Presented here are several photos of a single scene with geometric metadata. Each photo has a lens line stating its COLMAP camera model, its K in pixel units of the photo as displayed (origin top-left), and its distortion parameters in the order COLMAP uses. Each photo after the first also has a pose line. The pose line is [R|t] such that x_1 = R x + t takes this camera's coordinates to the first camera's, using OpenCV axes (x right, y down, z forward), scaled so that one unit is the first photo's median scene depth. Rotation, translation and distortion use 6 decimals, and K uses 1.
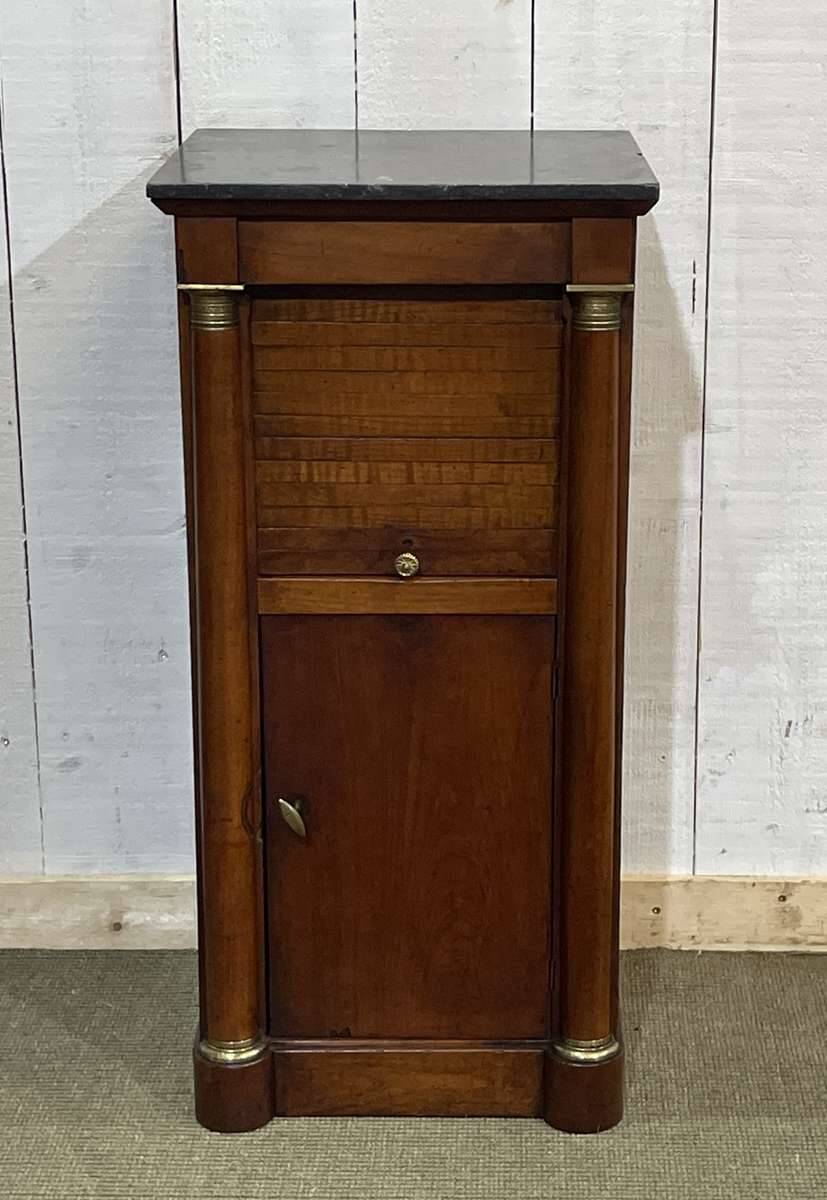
lens RADIAL K [[2598.7, 0, 477.3], [0, 2598.7, 601.7], [0, 0, 1]] dist [0.169475, -0.294381]
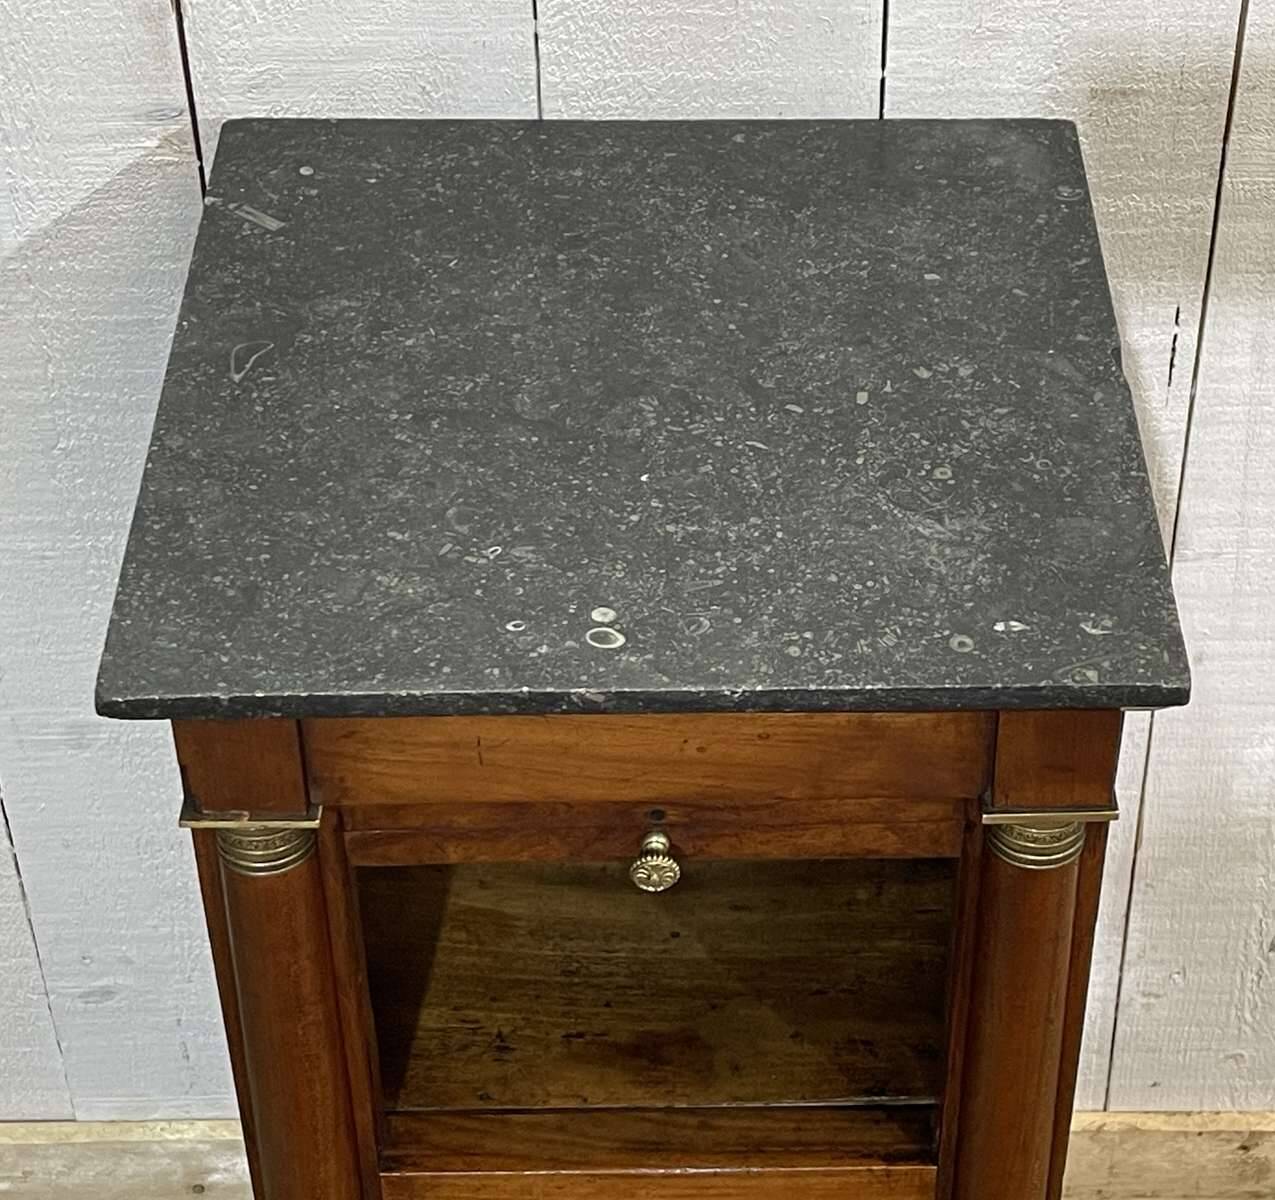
lens RADIAL K [[2907.4, 0, 765.4], [0, 2907.4, 599.6], [0, 0, 1]] dist [0.136027, -0.368943]
pose [[0.999717, -0.008935, 0.022037, -0.014994], [-0.000679, 0.915615, 0.402055, -0.313289], [-0.023770, -0.401956, 0.915350, 0.426653]]
